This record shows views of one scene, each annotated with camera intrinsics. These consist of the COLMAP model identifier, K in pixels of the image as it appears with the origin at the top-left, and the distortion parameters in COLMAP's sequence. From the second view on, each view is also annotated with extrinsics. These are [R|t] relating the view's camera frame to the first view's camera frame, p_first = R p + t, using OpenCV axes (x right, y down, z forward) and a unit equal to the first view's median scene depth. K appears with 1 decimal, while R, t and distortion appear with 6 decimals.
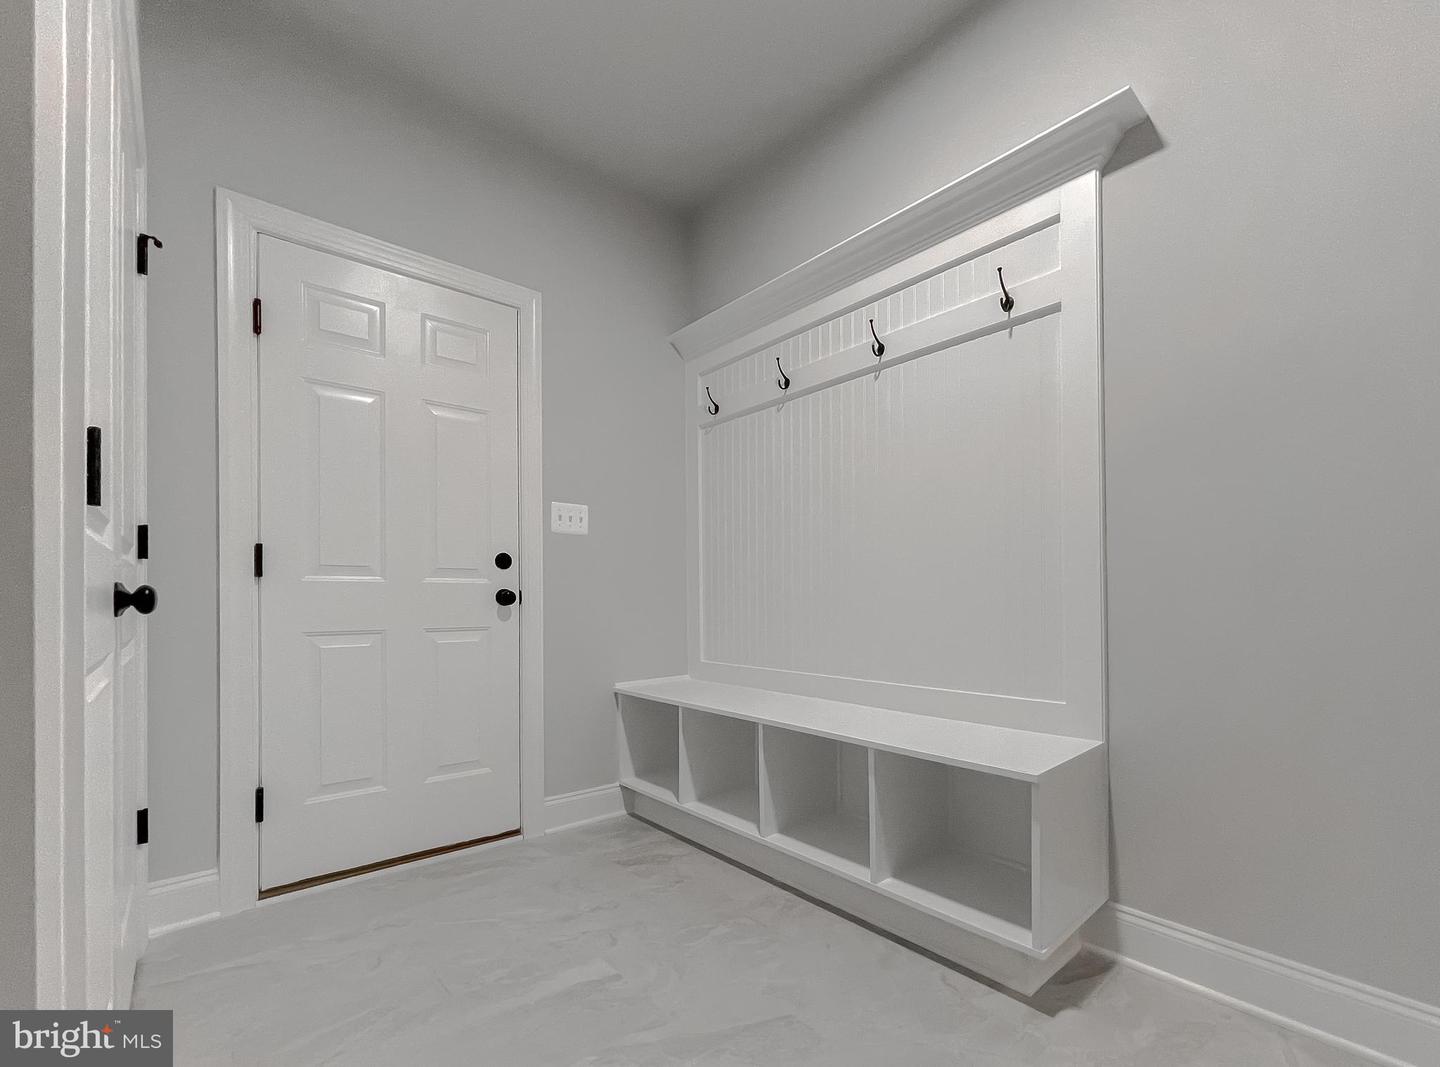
lens RADIAL K [[618.3, 0, 720.9], [0, 618.3, 600.4], [0, 0, 1]] dist [-0.013776, 0.000226]
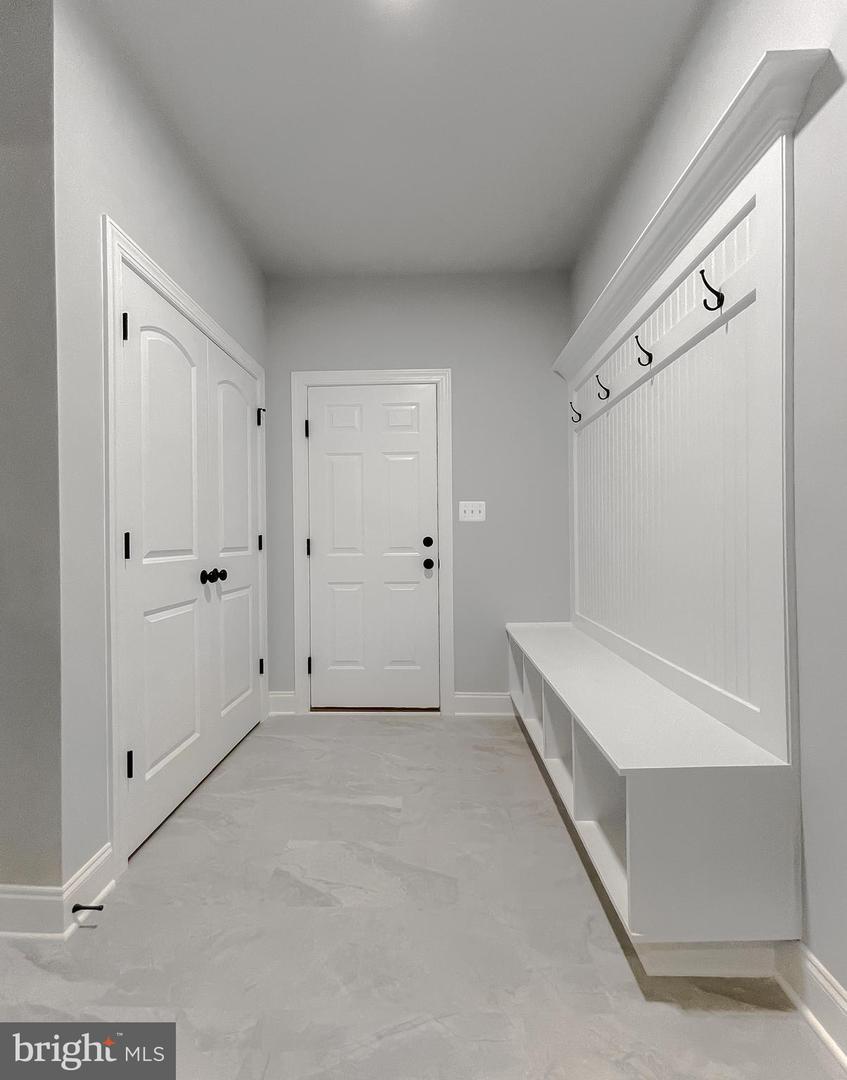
lens RADIAL K [[459.1, 0, 423.5], [0, 459.1, 540.0], [0, 0, 1]] dist [0.001535, -0.008728]
pose [[0.739409, -0.001625, -0.673255, 0.514410], [0.007528, 0.999955, 0.005854, -0.084786], [0.673215, -0.009397, 0.739387, 0.104758]]
